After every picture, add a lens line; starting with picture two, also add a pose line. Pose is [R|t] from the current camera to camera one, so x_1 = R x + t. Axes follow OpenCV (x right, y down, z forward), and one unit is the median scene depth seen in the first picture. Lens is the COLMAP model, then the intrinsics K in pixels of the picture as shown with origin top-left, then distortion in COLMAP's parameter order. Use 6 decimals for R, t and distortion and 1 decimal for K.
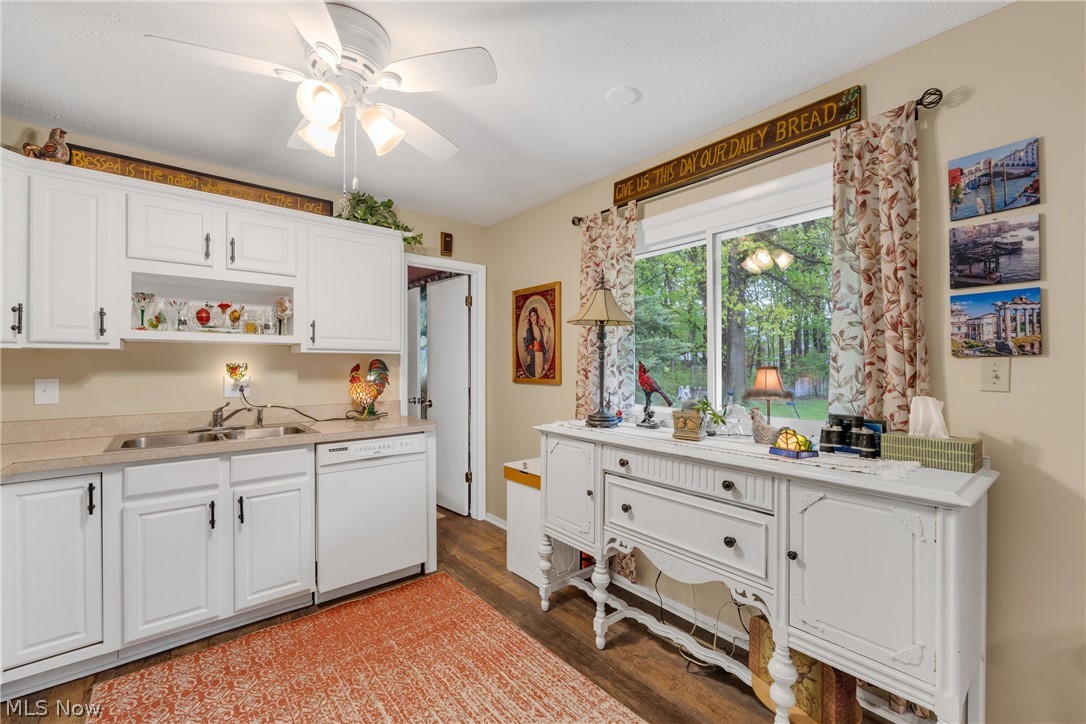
lens RADIAL K [[452.1, 0, 562.2], [0, 452.1, 367.0], [0, 0, 1]] dist [0.004289, -0.002207]
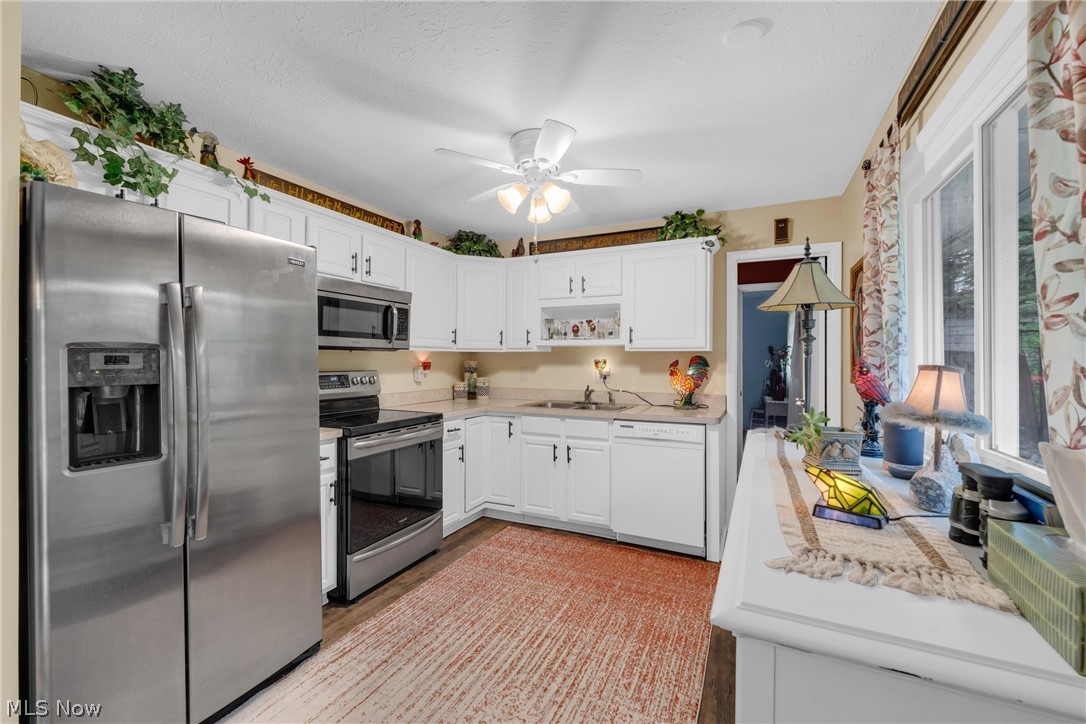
lens RADIAL K [[452.1, 0, 537.9], [0, 452.1, 361.4], [0, 0, 1]] dist [0.004289, -0.002207]
pose [[0.392987, 0.003381, -0.919538, 0.574308], [-0.006838, 0.999976, 0.000755, -0.001759], [0.919518, 0.005991, 0.393001, 0.256109]]
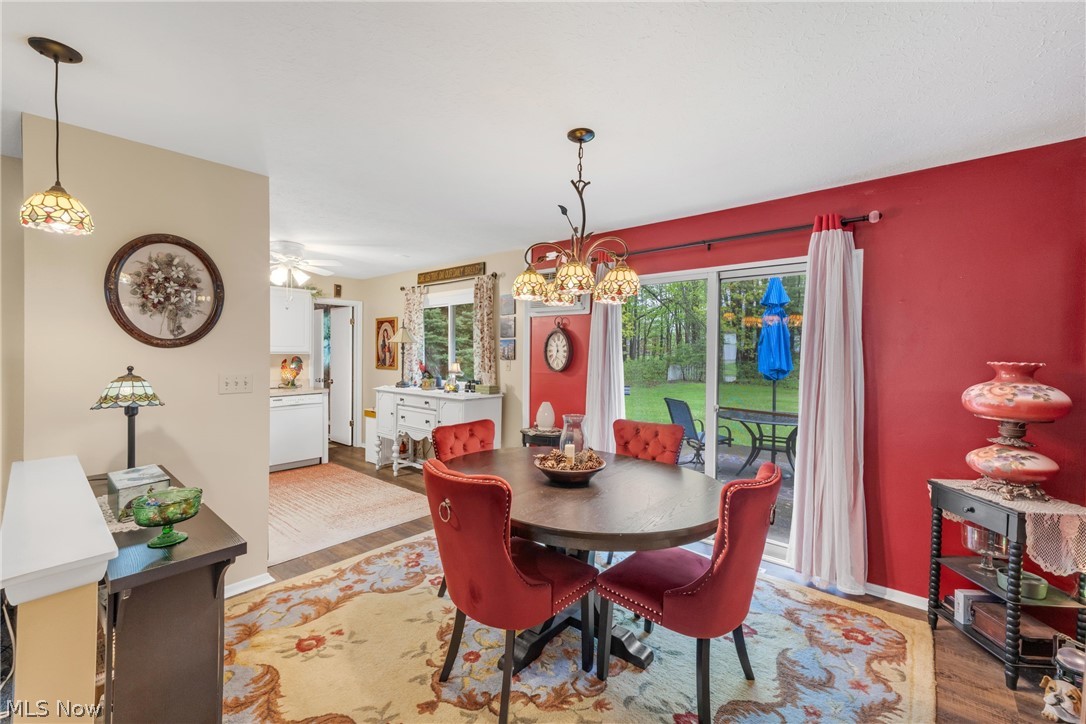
lens RADIAL K [[452.1, 0, 540.3], [0, 452.1, 360.6], [0, 0, 1]] dist [0.004289, -0.002207]
pose [[0.992059, 0.007712, 0.125536, 0.444691], [-0.008553, 0.999944, 0.006160, -0.022602], [-0.125482, -0.007185, 0.992070, -1.228701]]
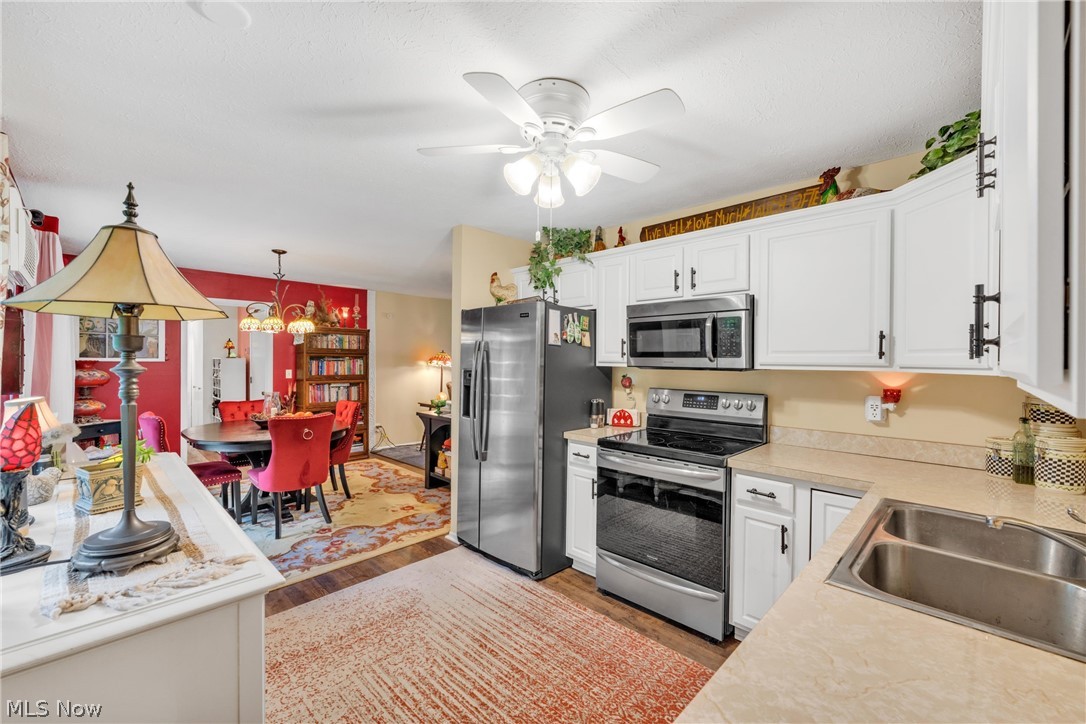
lens RADIAL K [[452.1, 0, 552.4], [0, 452.1, 363.7], [0, 0, 1]] dist [0.004289, -0.002207]
pose [[-0.996057, -0.006664, -0.088462, -0.250976], [-0.008109, 0.999839, 0.015993, -0.057096], [0.088341, 0.016647, -0.995951, 1.360506]]
